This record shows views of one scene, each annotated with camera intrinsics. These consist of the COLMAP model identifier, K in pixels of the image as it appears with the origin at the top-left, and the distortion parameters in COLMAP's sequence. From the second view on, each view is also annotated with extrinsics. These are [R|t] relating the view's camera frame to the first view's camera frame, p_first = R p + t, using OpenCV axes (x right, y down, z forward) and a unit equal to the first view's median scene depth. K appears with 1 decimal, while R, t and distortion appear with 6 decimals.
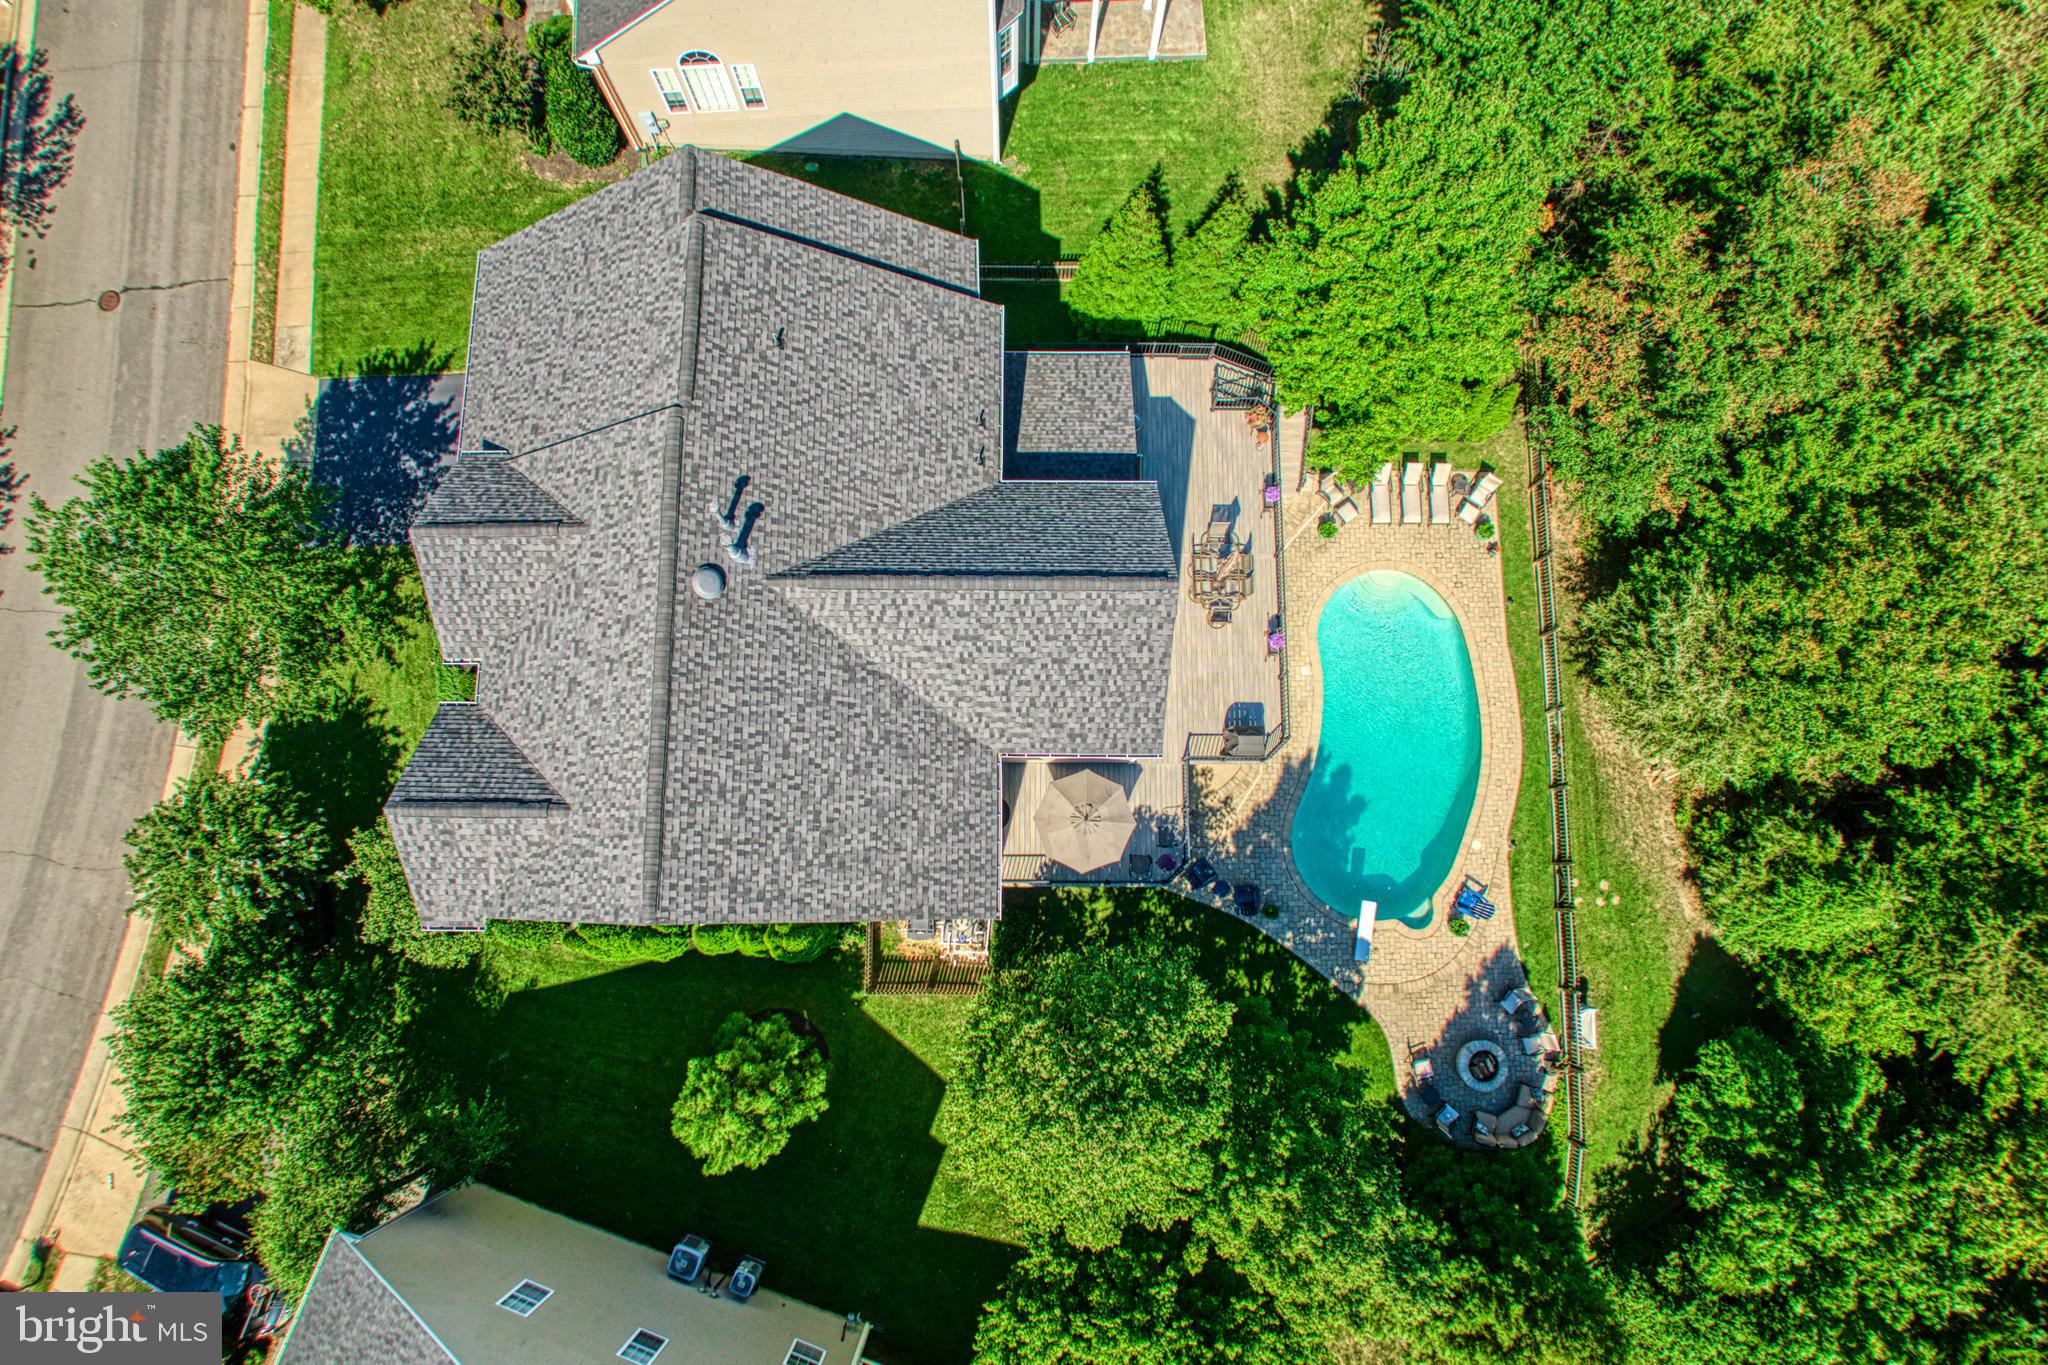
lens RADIAL K [[1243.4, 0, 1072.0], [0, 1243.4, 681.9], [0, 0, 1]] dist [-0.062851, -0.000169]
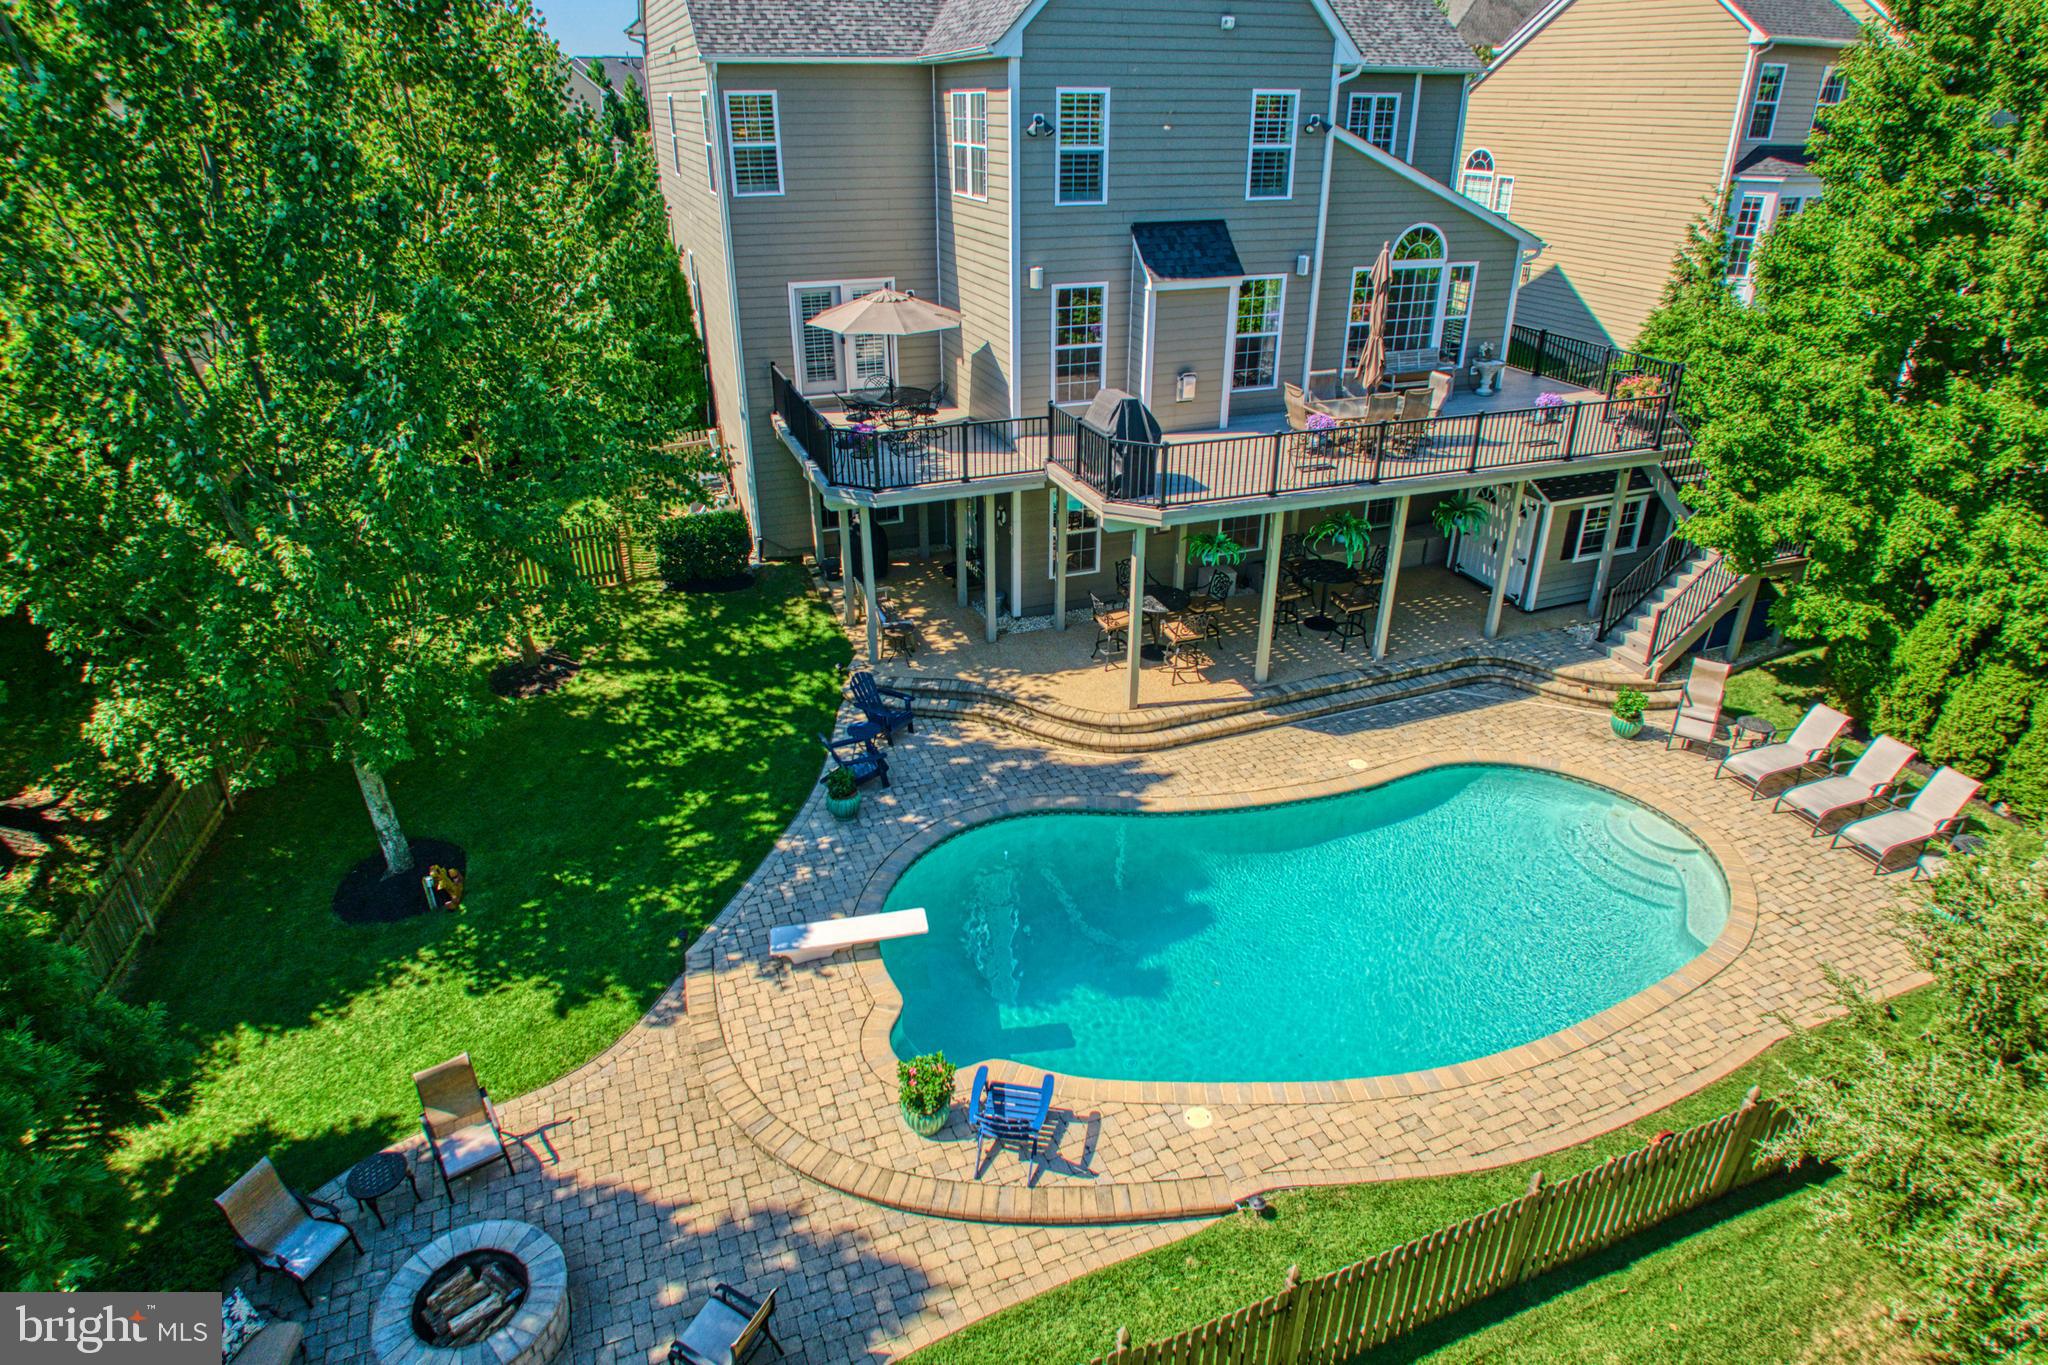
lens RADIAL K [[1191.7, 0, 1041.2], [0, 1191.7, 666.3], [0, 0, 1]] dist [-0.035453, -0.000464]
pose [[0.360308, 0.370360, -0.856161, 0.541082], [-0.917192, 0.308024, -0.252747, 0.214441], [0.170111, 0.876330, 0.450674, 0.767494]]
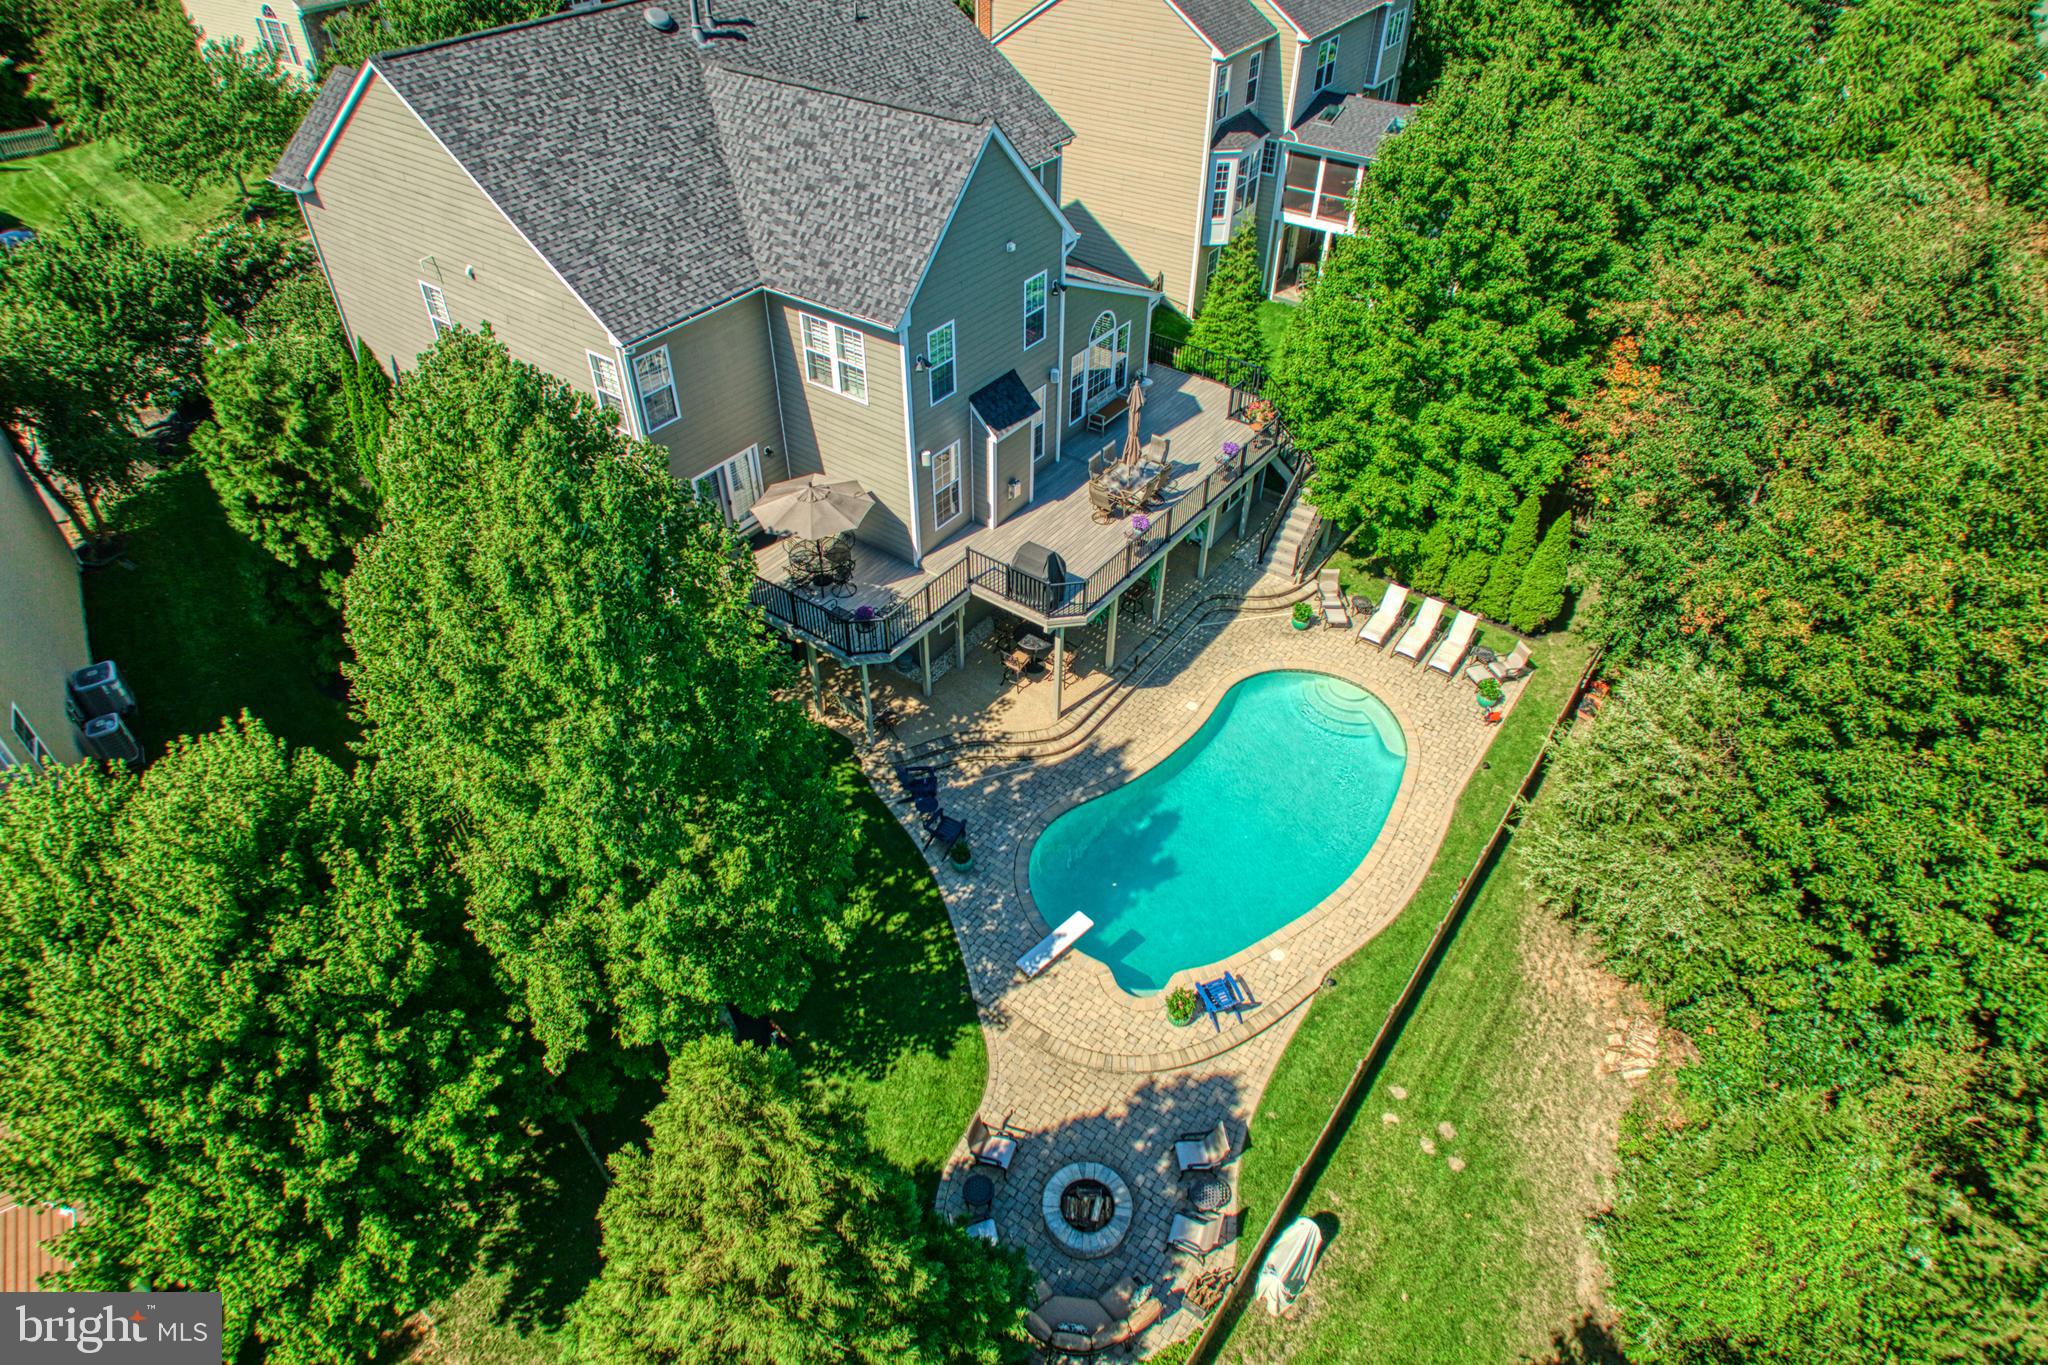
lens RADIAL K [[1209.4, 0, 1024.0], [0, 1209.4, 682.5], [0, 0, 1]] dist [-0.045992, -0.001177]
pose [[0.805113, 0.364185, -0.468148, 0.475595], [-0.580074, 0.648120, -0.493411, 0.440130], [0.123723, 0.668812, 0.733064, 0.426365]]
